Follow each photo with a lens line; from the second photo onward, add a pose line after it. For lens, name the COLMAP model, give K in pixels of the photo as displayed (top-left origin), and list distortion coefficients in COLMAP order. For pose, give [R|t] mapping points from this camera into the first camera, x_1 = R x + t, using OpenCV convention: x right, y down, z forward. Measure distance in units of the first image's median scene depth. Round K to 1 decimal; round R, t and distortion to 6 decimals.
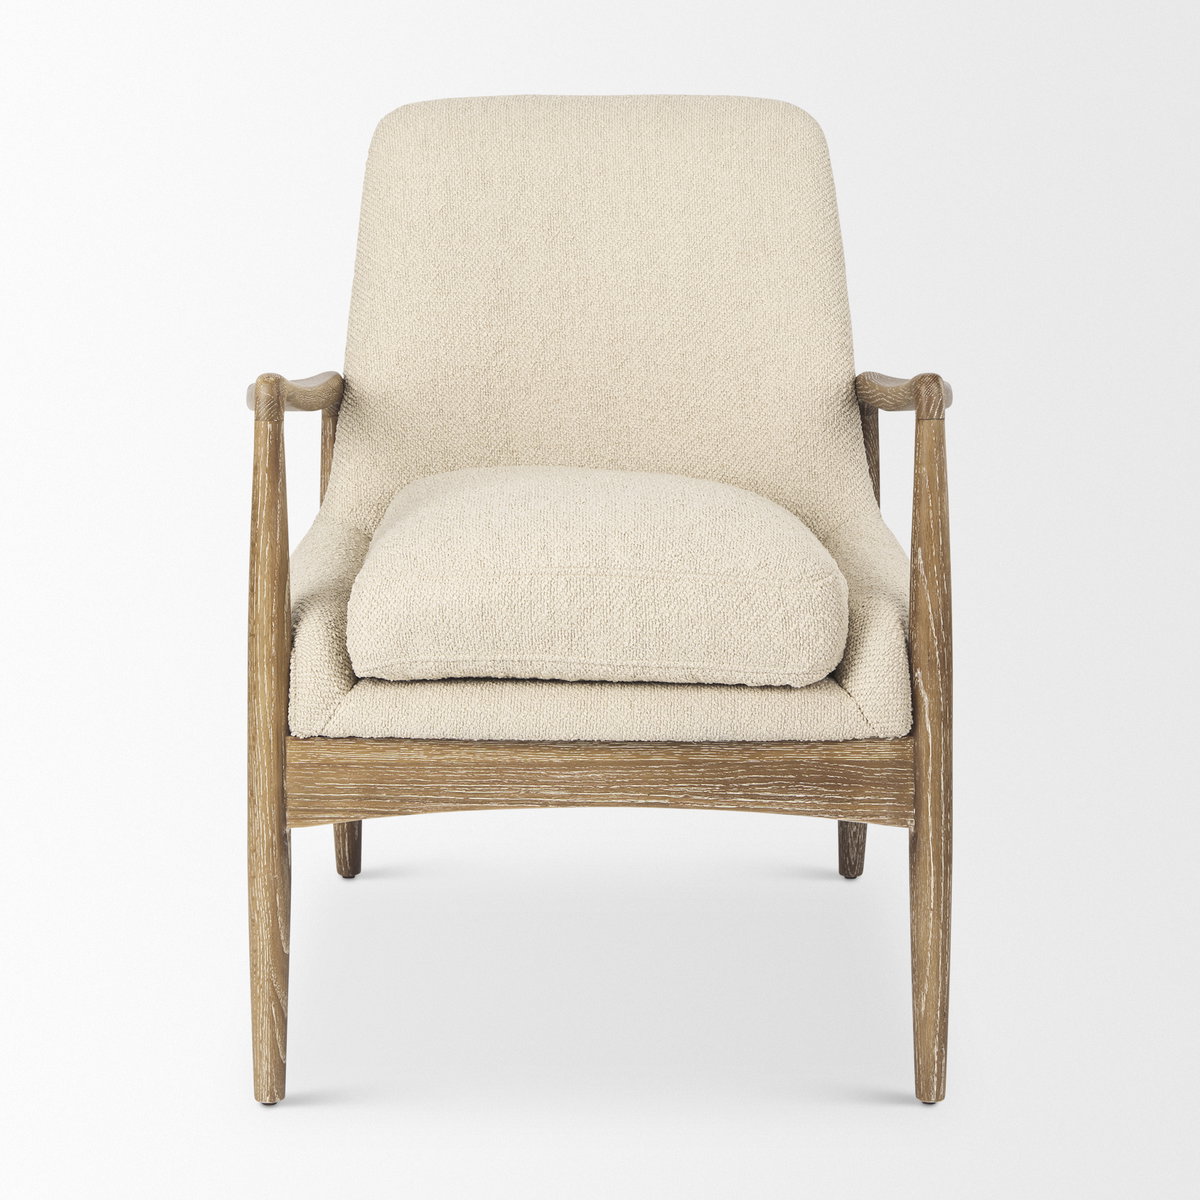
lens RADIAL K [[3155.3, 0, 600.6], [0, 3155.3, 59.7], [0, 0, 1]] dist [0.007503, 0.350033]
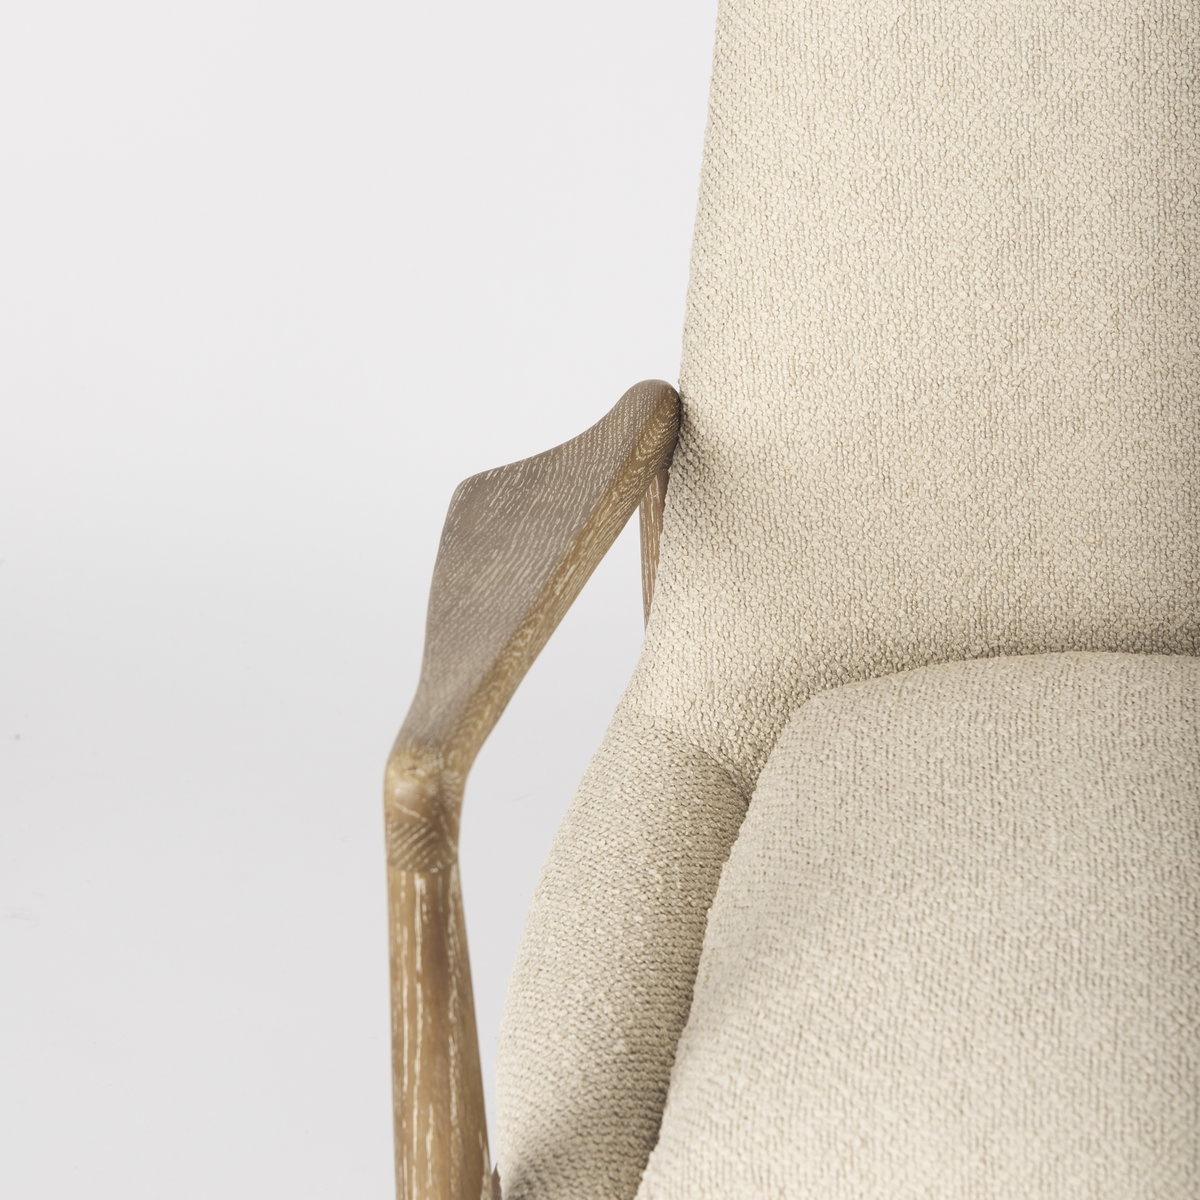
lens RADIAL K [[3395.7, 0, 598.3], [0, 3395.7, 524.2], [0, 0, 1]] dist [0.135446, -0.411274]
pose [[0.986134, 0.039875, -0.161089, -0.013526], [0.031965, 0.906886, 0.420162, -0.108726], [0.162844, -0.419485, 0.893037, 0.630437]]
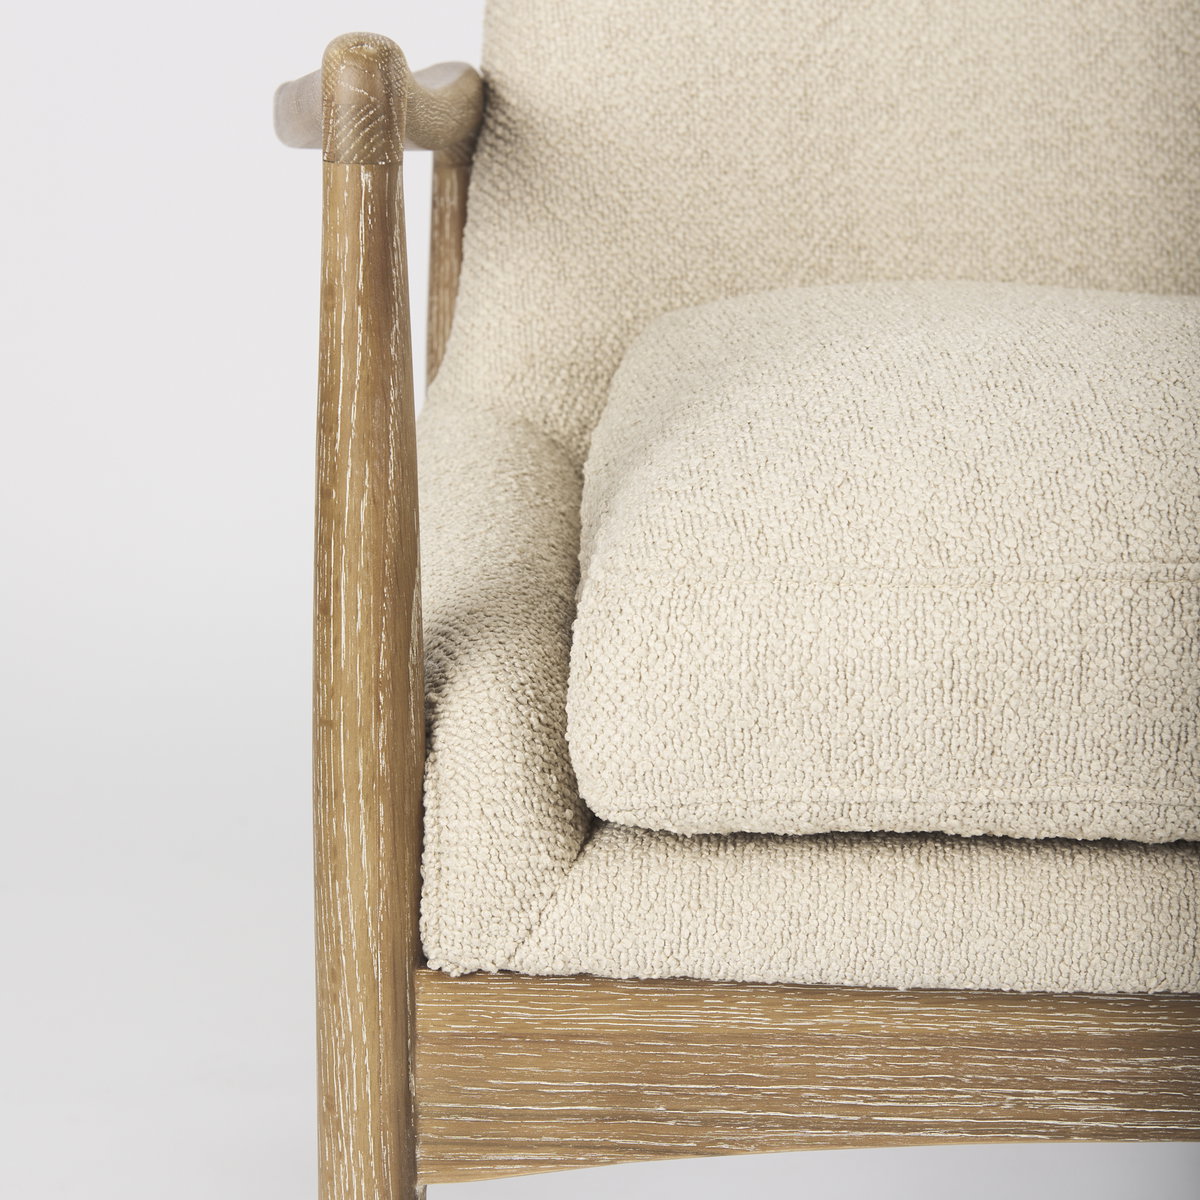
lens RADIAL K [[3400.9, 0, 599.0], [0, 3400.9, 716.7], [0, 0, 1]] dist [0.135592, -0.256962]
pose [[0.999915, 0.006588, 0.011236, -0.081503], [-0.009284, 0.965530, 0.260126, 0.072695], [-0.009135, -0.260208, 0.965509, 0.596897]]
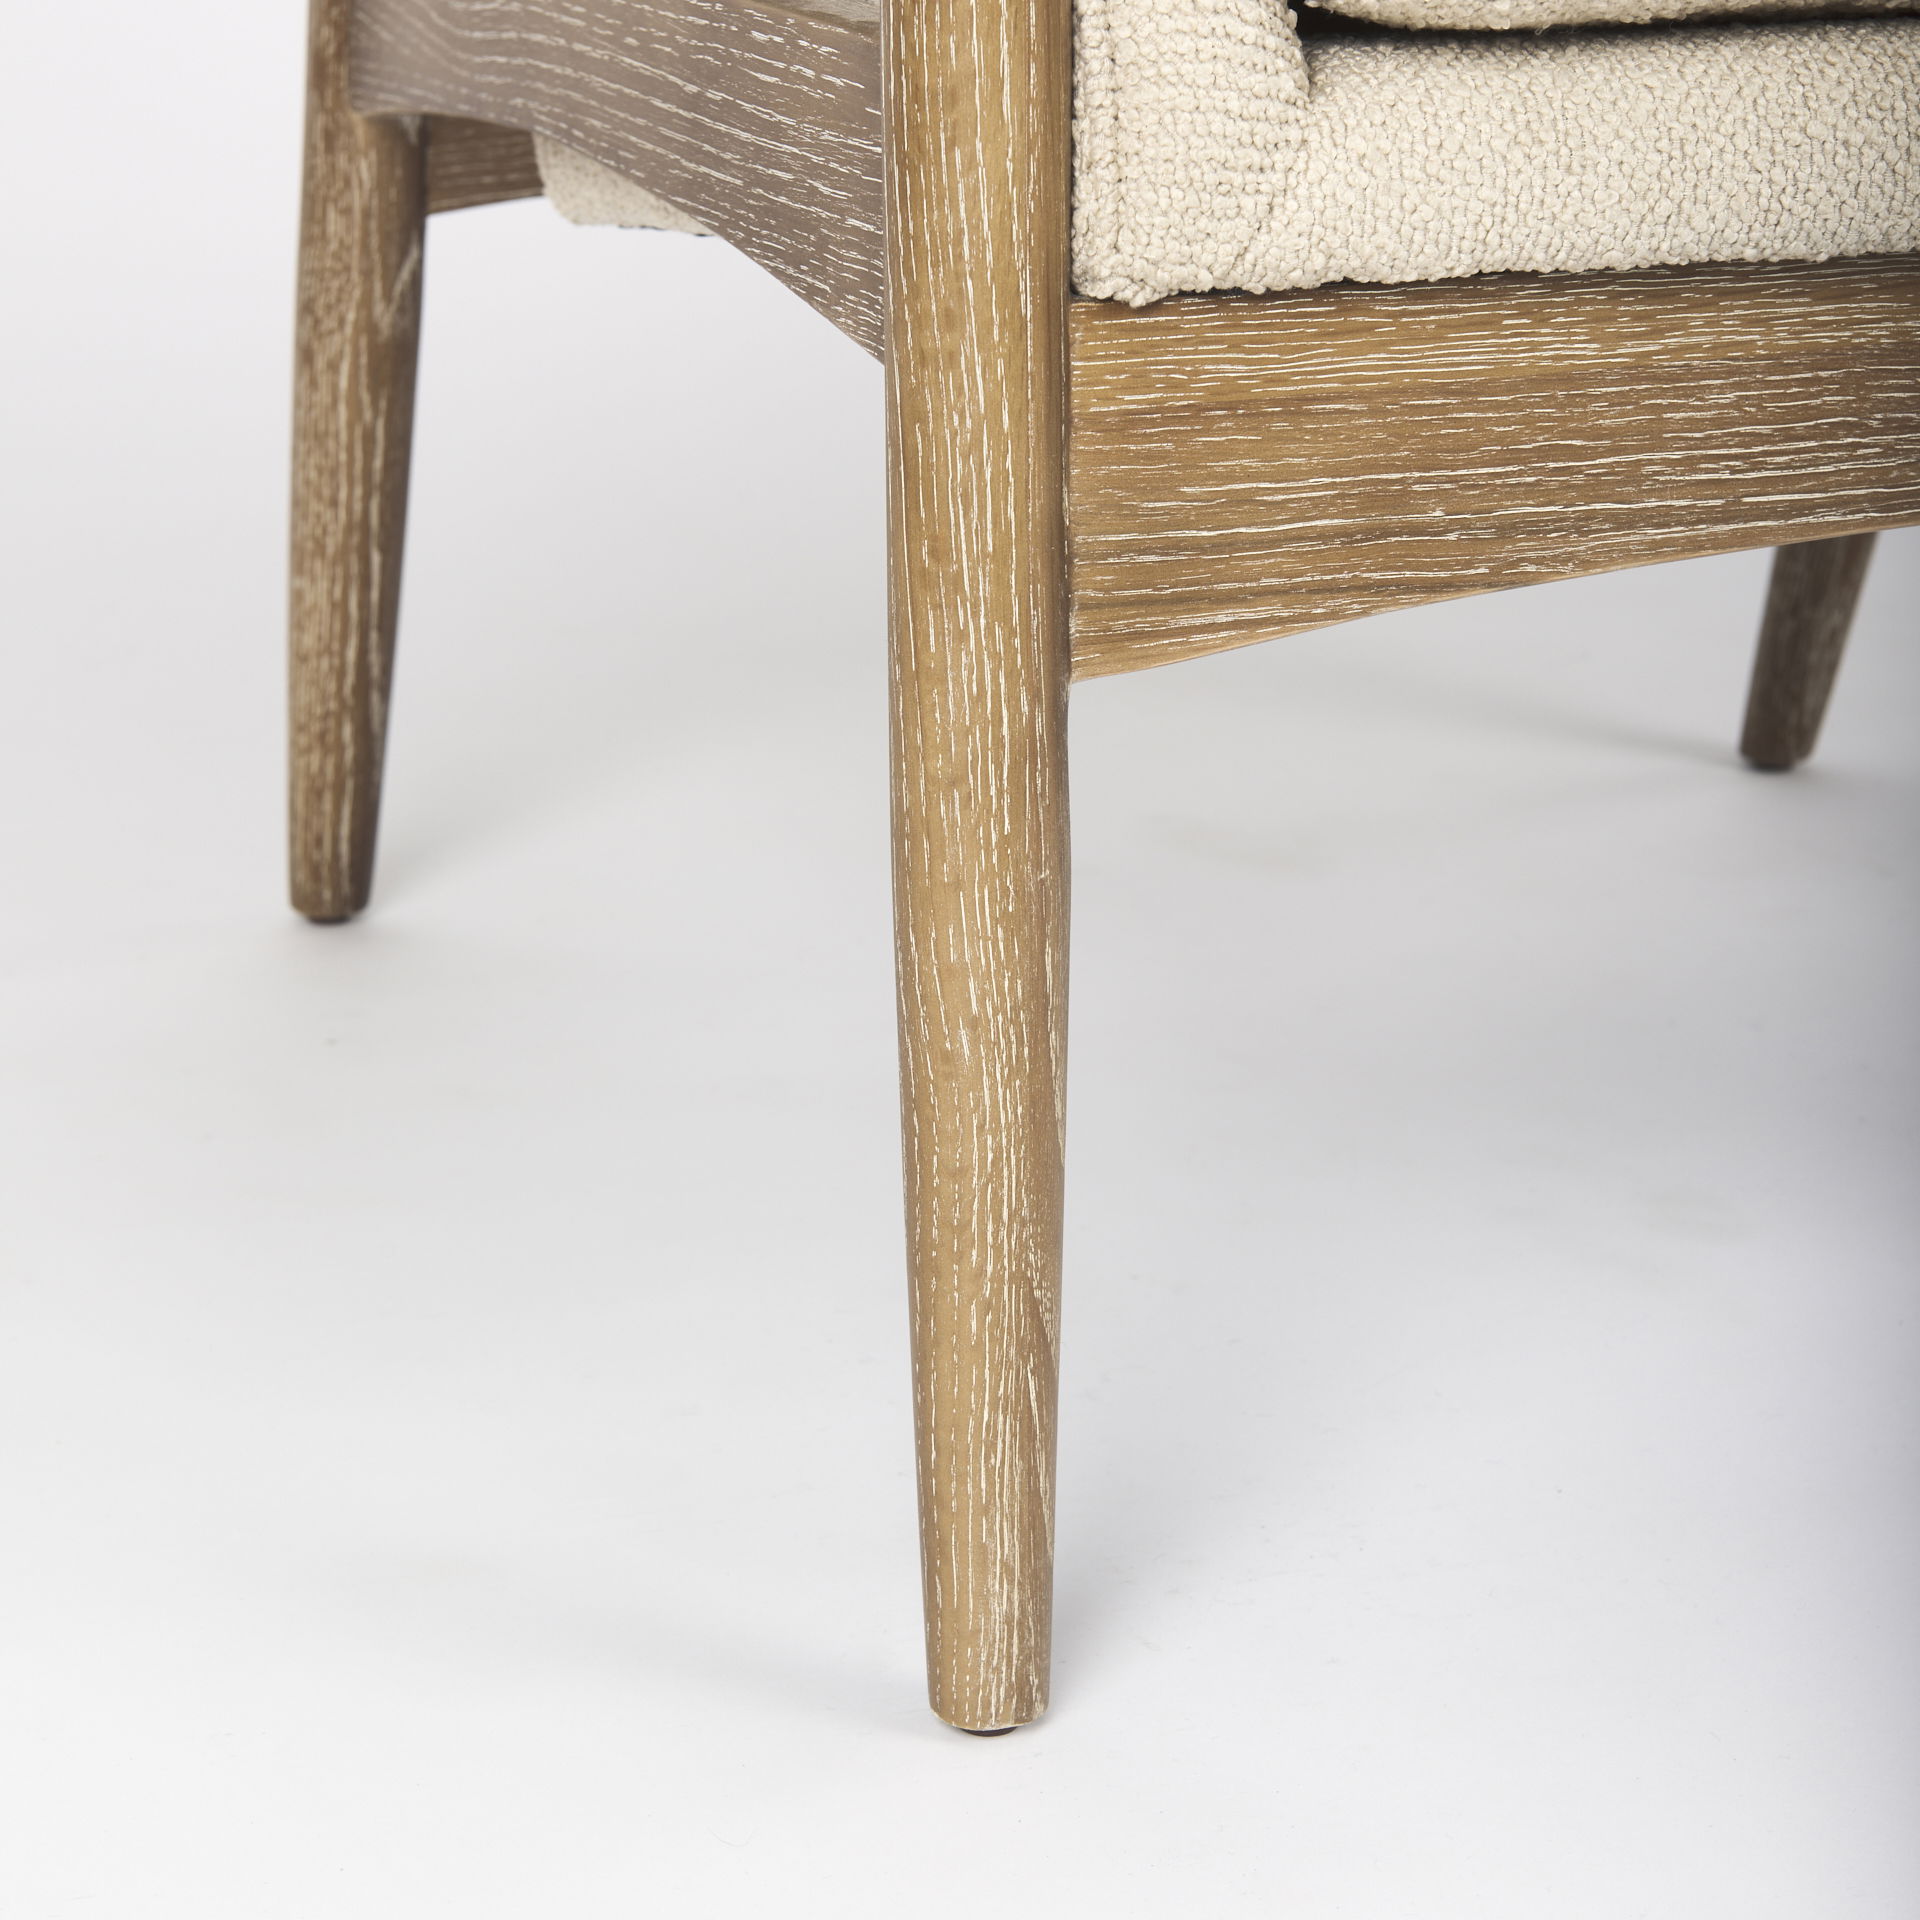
lens RADIAL K [[5433.9, 0, 964.4], [0, 5433.9, 1013.3], [0, 0, 1]] dist [0.164777, -0.456918]
pose [[0.933350, -0.109609, 0.341823, -0.252330], [0.013816, 0.962505, 0.270914, 0.154545], [-0.358701, -0.248135, 0.899868, 0.621476]]
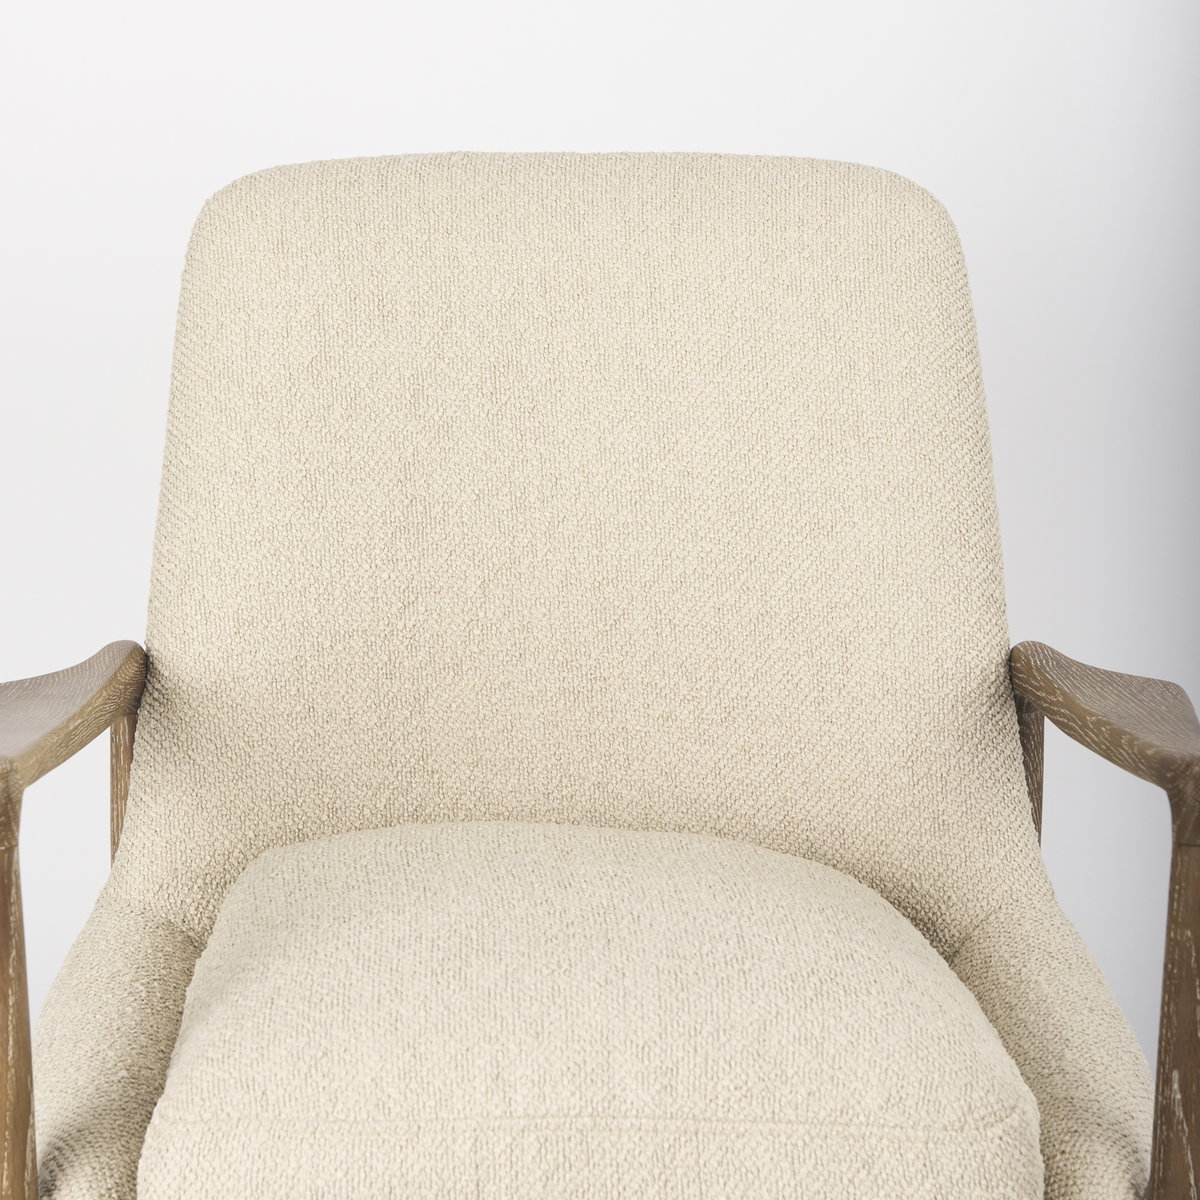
lens RADIAL K [[3578.2, 0, 572.8], [0, 3578.2, 453.4], [0, 0, 1]] dist [0.142143, -0.474702]
pose [[0.999836, 0.001495, 0.018061, -0.015923], [-0.004502, 0.985841, 0.167625, -0.056904], [-0.017554, -0.167679, 0.985685, 0.398223]]
